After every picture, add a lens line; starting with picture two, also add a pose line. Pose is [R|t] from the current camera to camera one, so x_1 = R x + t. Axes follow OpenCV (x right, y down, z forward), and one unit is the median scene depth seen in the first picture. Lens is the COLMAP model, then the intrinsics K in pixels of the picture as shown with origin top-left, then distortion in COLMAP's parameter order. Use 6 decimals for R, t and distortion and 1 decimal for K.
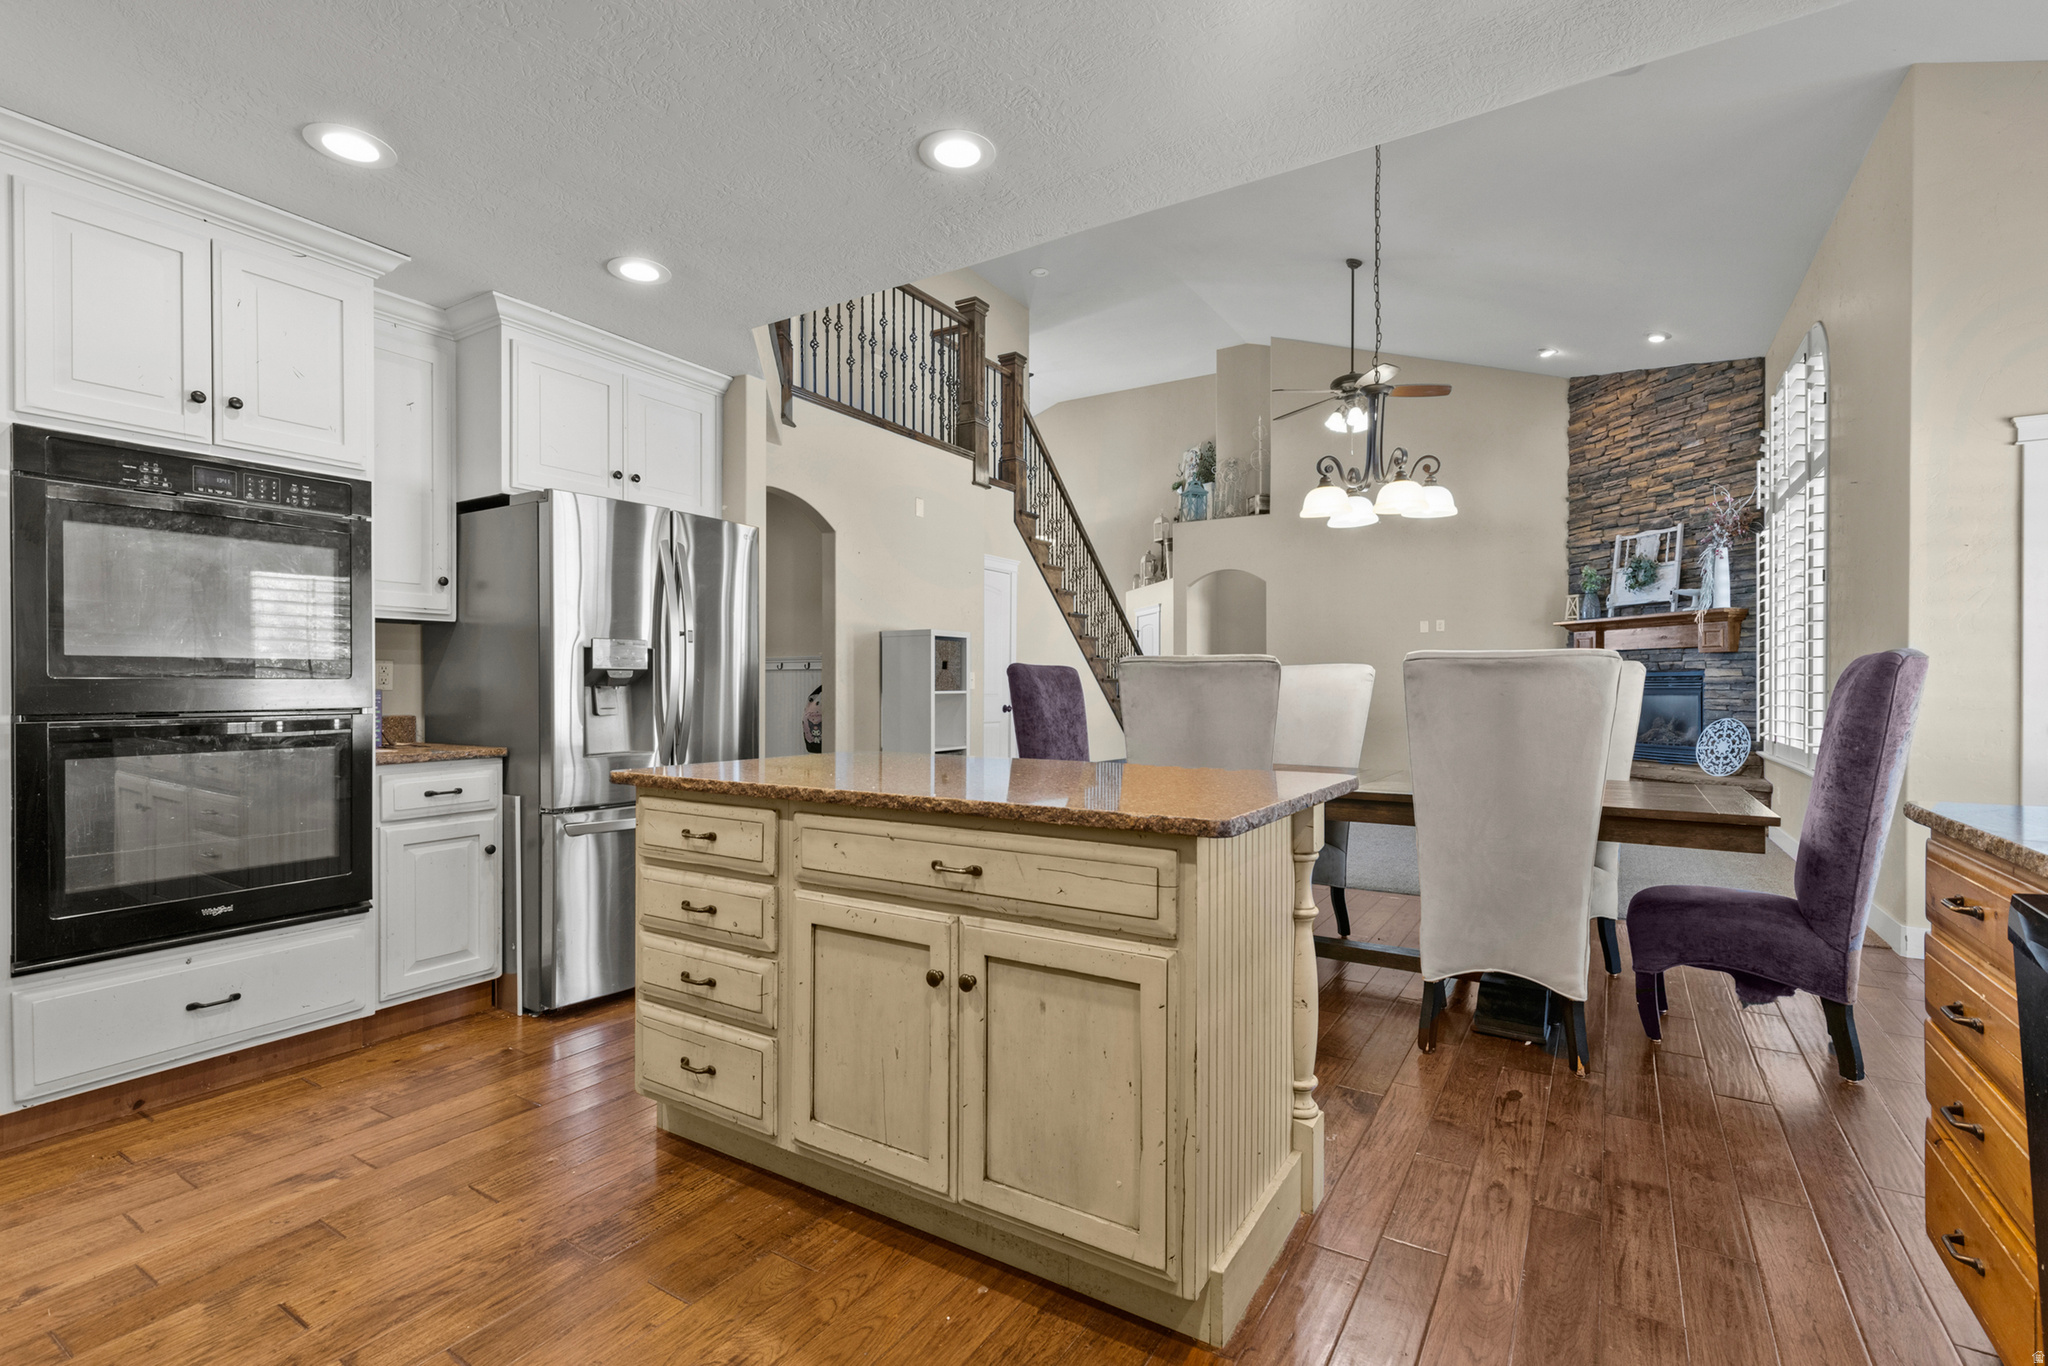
lens RADIAL K [[941.3, 0, 1024.8], [0, 941.3, 694.1], [0, 0, 1]] dist [0.014072, -0.000017]
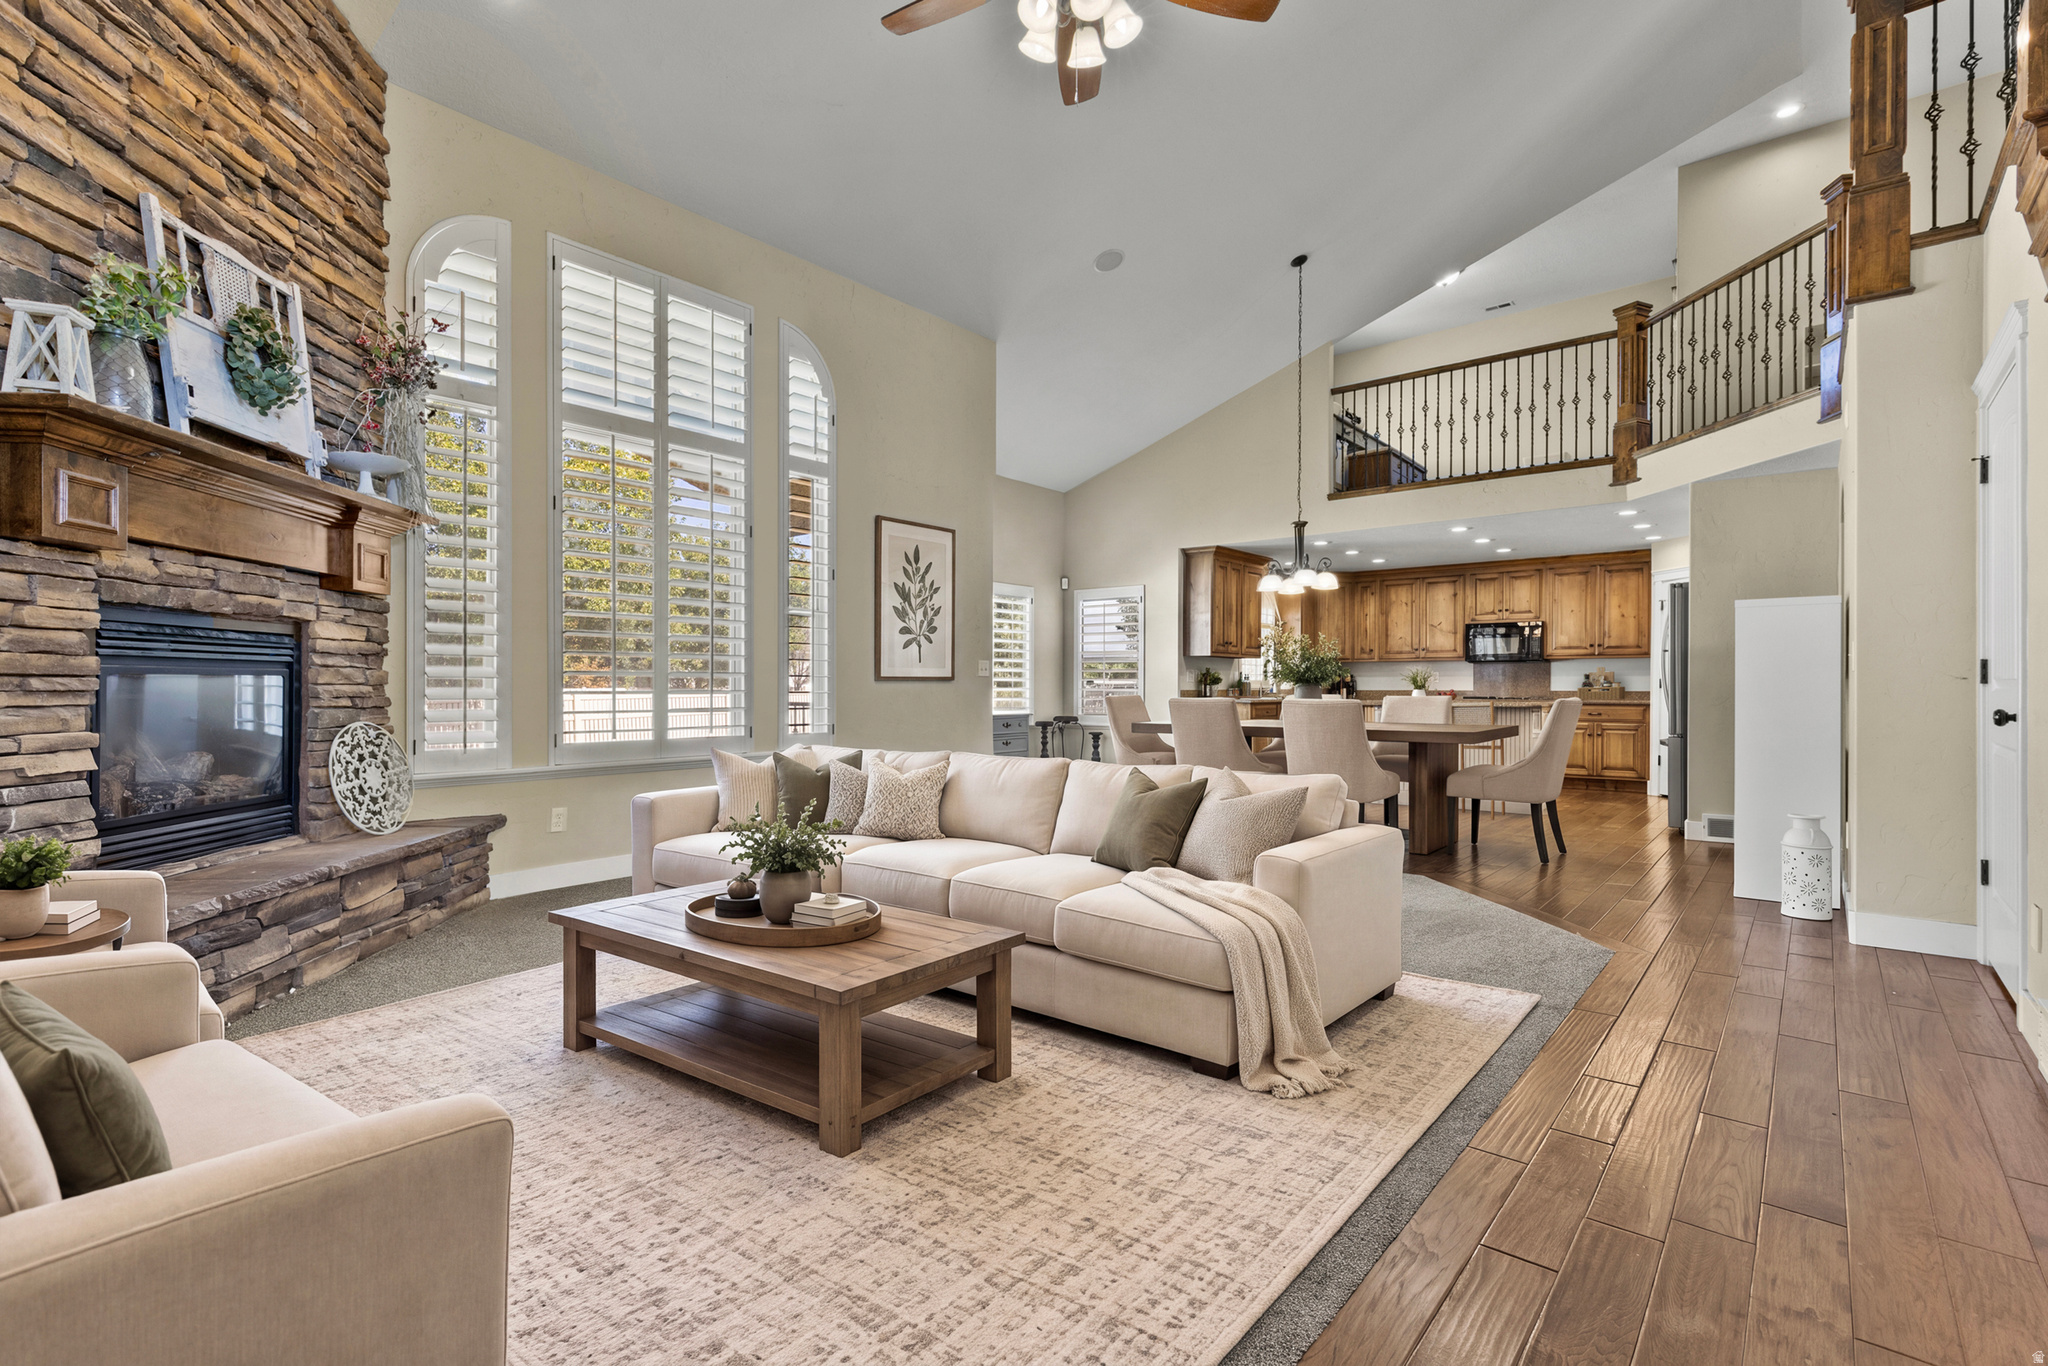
lens RADIAL K [[941.3, 0, 1060.7], [0, 941.3, 690.1], [0, 0, 1]] dist [0.014072, -0.000017]
pose [[-0.993759, -0.004573, 0.111451, 0.289088], [-0.004029, 0.999979, 0.005106, 0.004308], [-0.111472, 0.004625, -0.993757, 1.398245]]
